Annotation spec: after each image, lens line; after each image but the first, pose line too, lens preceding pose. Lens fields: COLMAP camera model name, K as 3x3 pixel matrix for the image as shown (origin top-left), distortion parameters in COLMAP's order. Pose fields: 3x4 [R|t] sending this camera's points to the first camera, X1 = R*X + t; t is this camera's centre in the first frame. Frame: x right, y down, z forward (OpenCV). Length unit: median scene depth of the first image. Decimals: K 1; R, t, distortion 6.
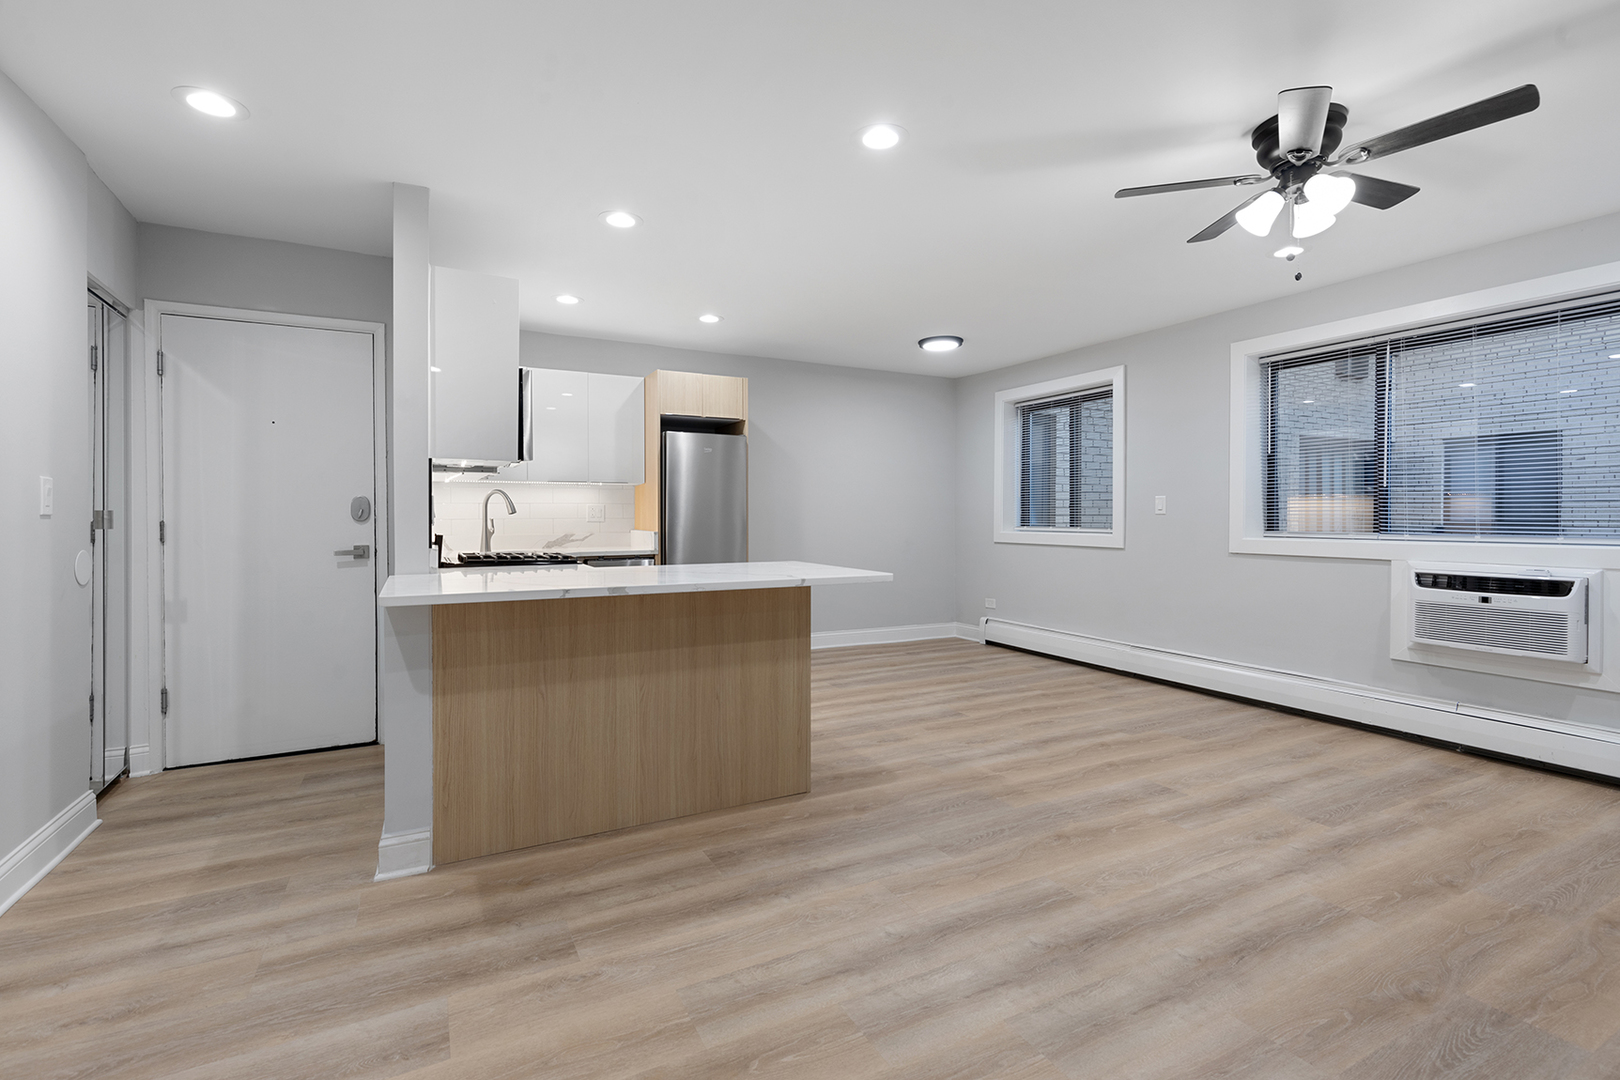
lens RADIAL K [[725.3, 0, 803.2], [0, 725.3, 519.8], [0, 0, 1]] dist [0.011937, -0.002528]
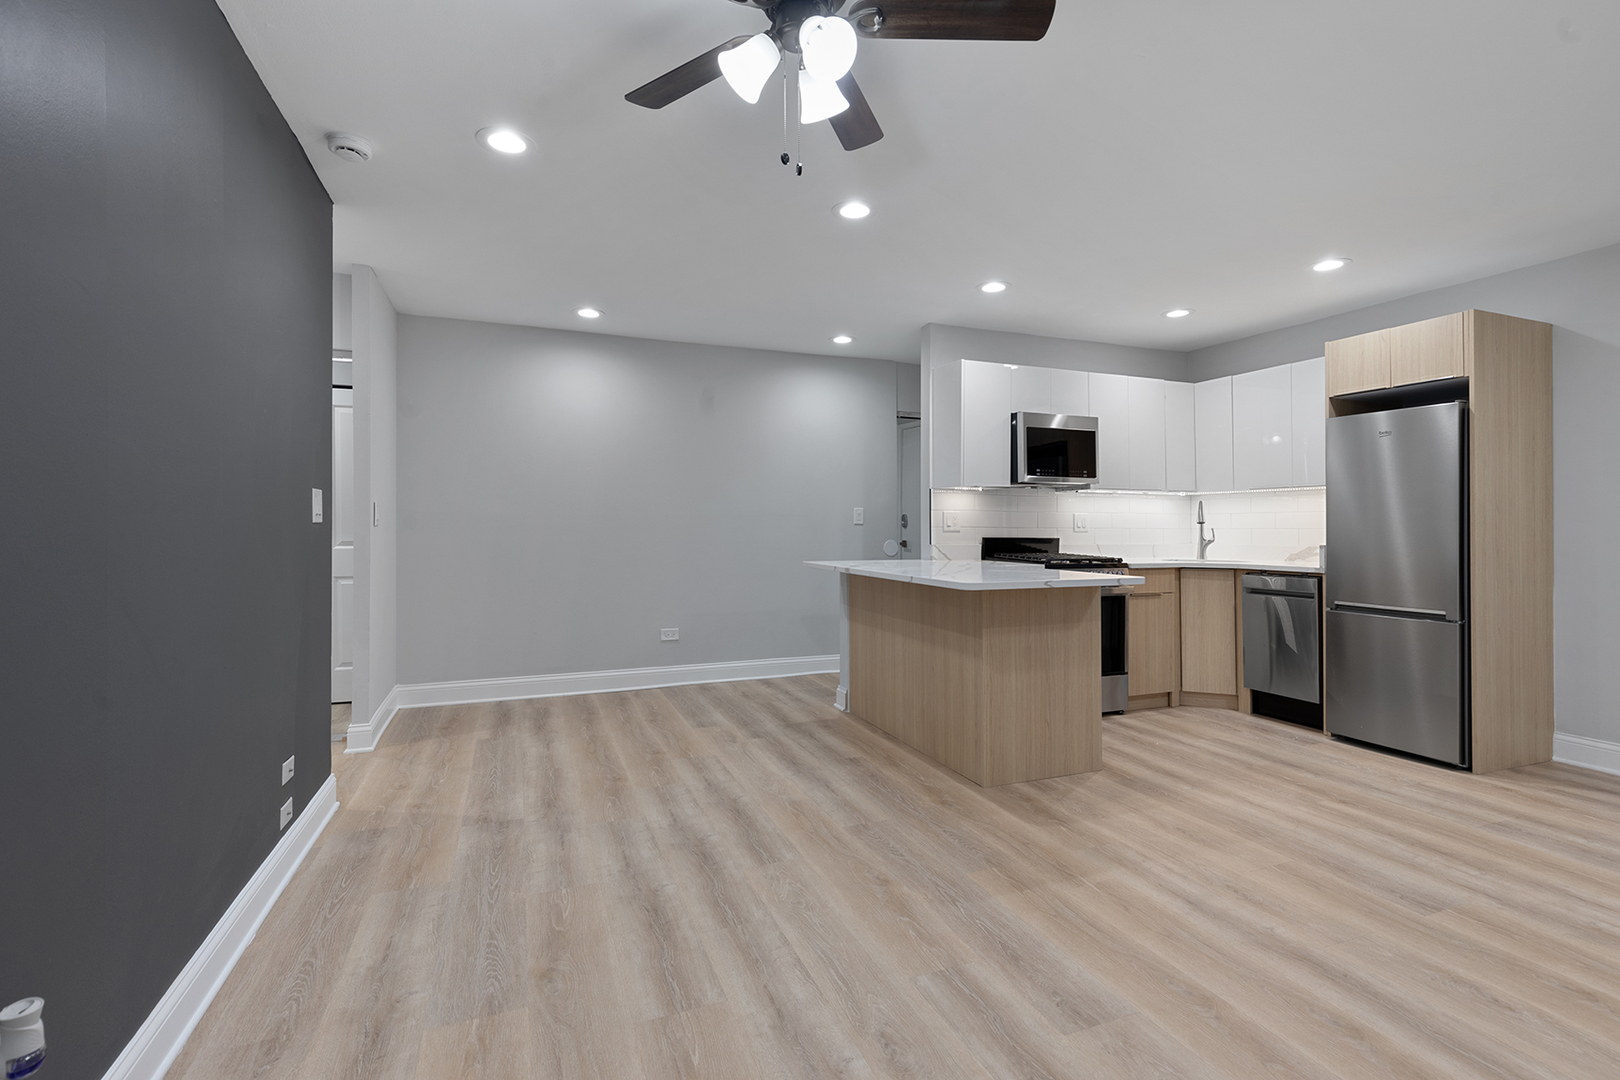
lens RADIAL K [[725.3, 0, 817.8], [0, 725.3, 515.0], [0, 0, 1]] dist [0.011937, -0.002528]
pose [[-0.082833, -0.016994, -0.996419, 1.114109], [-0.009510, 0.999823, -0.016261, 0.003018], [0.996518, 0.008129, -0.082980, 0.879542]]
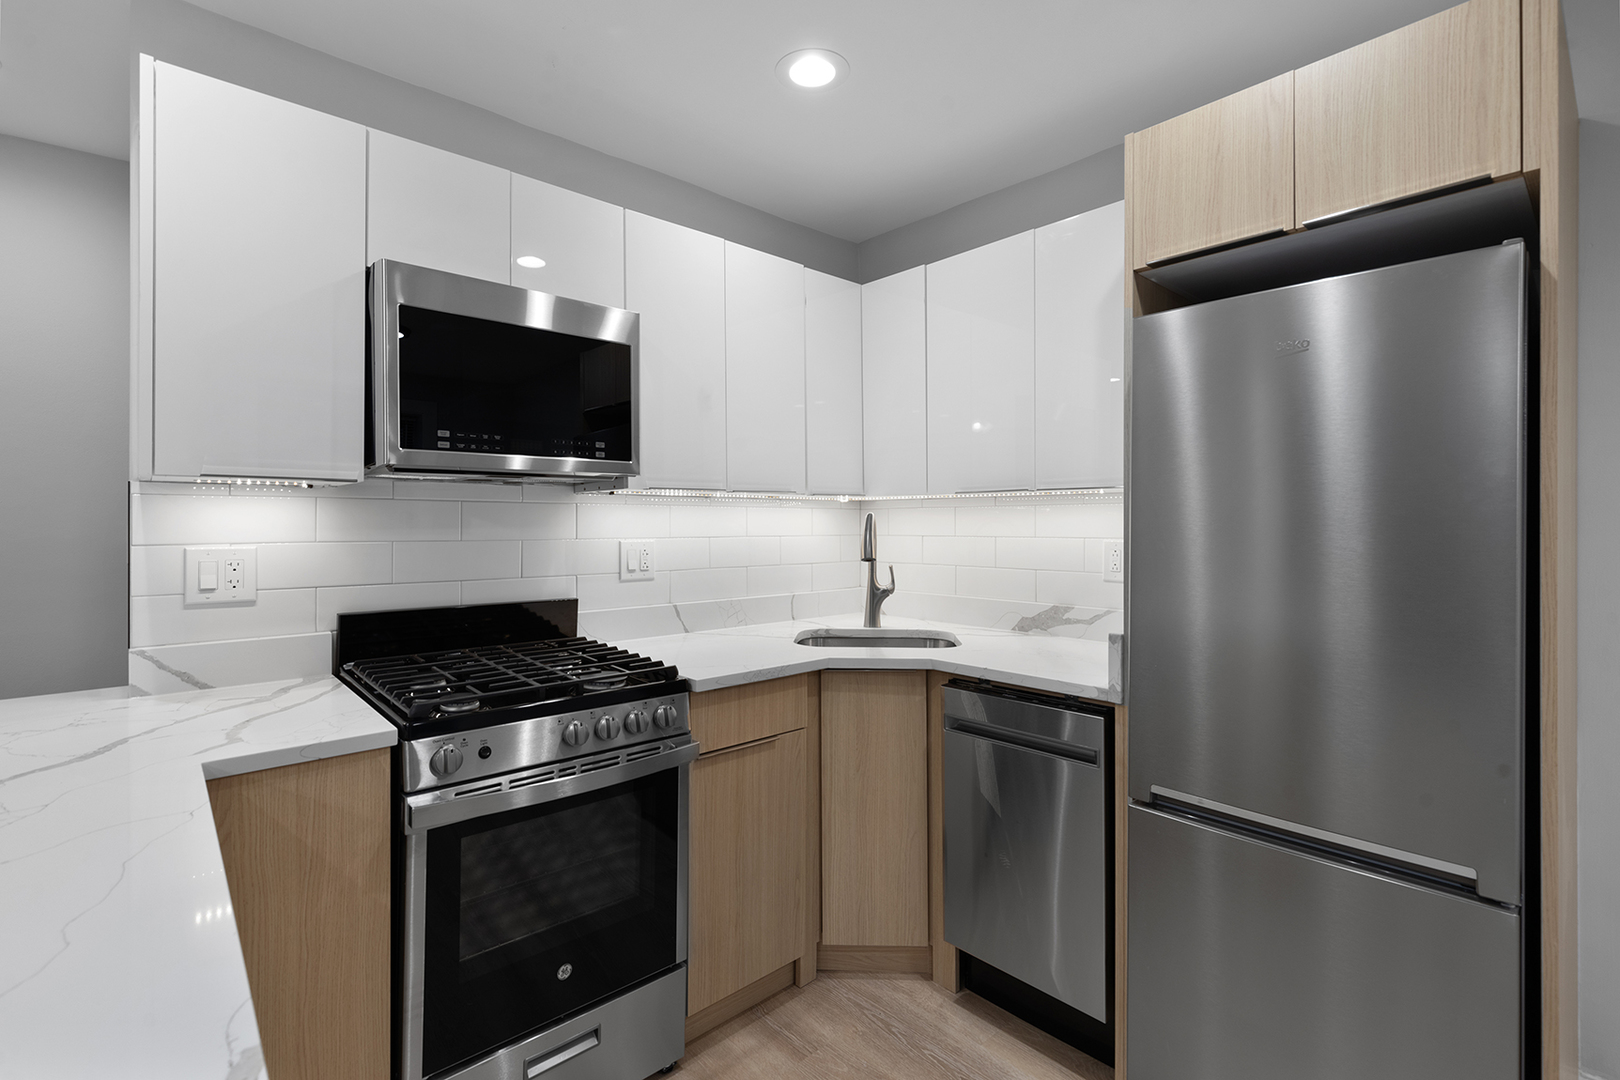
lens RADIAL K [[725.3, 0, 796.0], [0, 725.3, 518.2], [0, 0, 1]] dist [0.011937, -0.002528]
pose [[0.248414, -0.002077, -0.968652, 0.140012], [-0.006510, 0.999972, -0.003813, -0.058518], [0.968632, 0.007253, 0.248394, 1.338977]]
